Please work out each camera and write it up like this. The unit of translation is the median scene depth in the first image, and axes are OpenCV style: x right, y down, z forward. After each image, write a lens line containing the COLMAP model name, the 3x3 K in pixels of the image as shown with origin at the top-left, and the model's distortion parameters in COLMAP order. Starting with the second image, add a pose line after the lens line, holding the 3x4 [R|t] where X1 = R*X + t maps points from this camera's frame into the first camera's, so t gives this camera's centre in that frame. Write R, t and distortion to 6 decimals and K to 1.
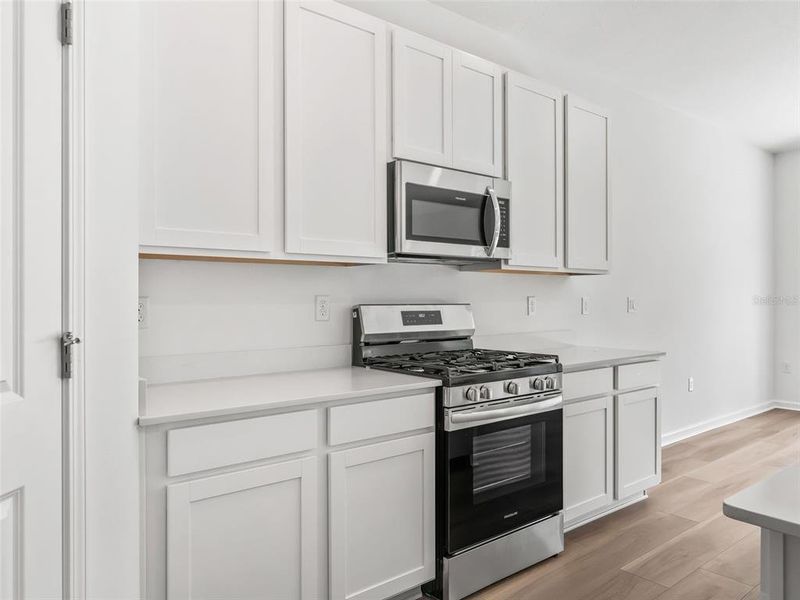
lens RADIAL K [[563.2, 0, 400.1], [0, 563.2, 292.4], [0, 0, 1]] dist [-0.007104, -0.002379]
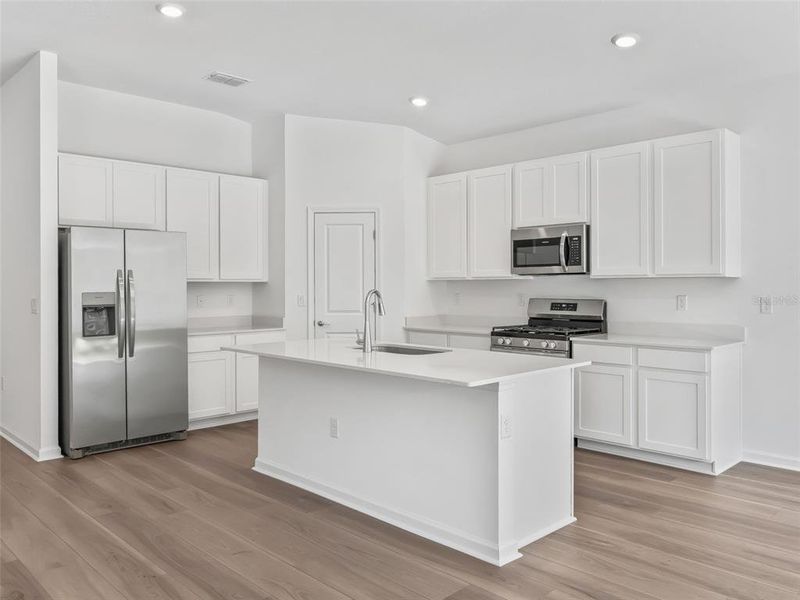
lens RADIAL K [[618.4, 0, 424.3], [0, 618.4, 297.6], [0, 0, 1]] dist [0.008642, 0.001794]
pose [[0.121882, 0.009857, -0.992496, 1.951312], [0.005845, 0.999926, 0.010649, -0.006552], [0.992527, -0.007099, 0.121815, 0.342877]]
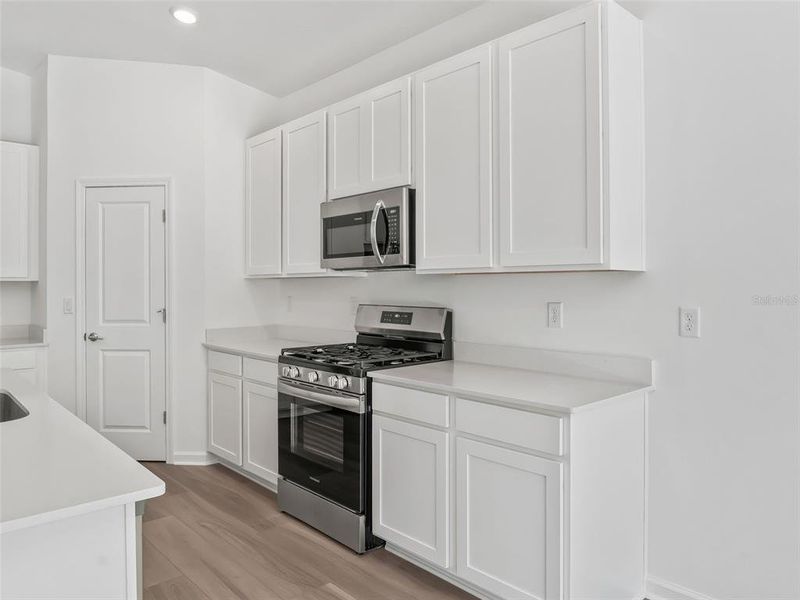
lens RADIAL K [[563.2, 0, 400.1], [0, 563.2, 292.4], [0, 0, 1]] dist [-0.007104, -0.002379]
pose [[0.072384, 0.004465, -0.997367, 1.232439], [0.006541, 0.999966, 0.004951, -0.013023], [0.997355, -0.006883, 0.072353, 0.948954]]
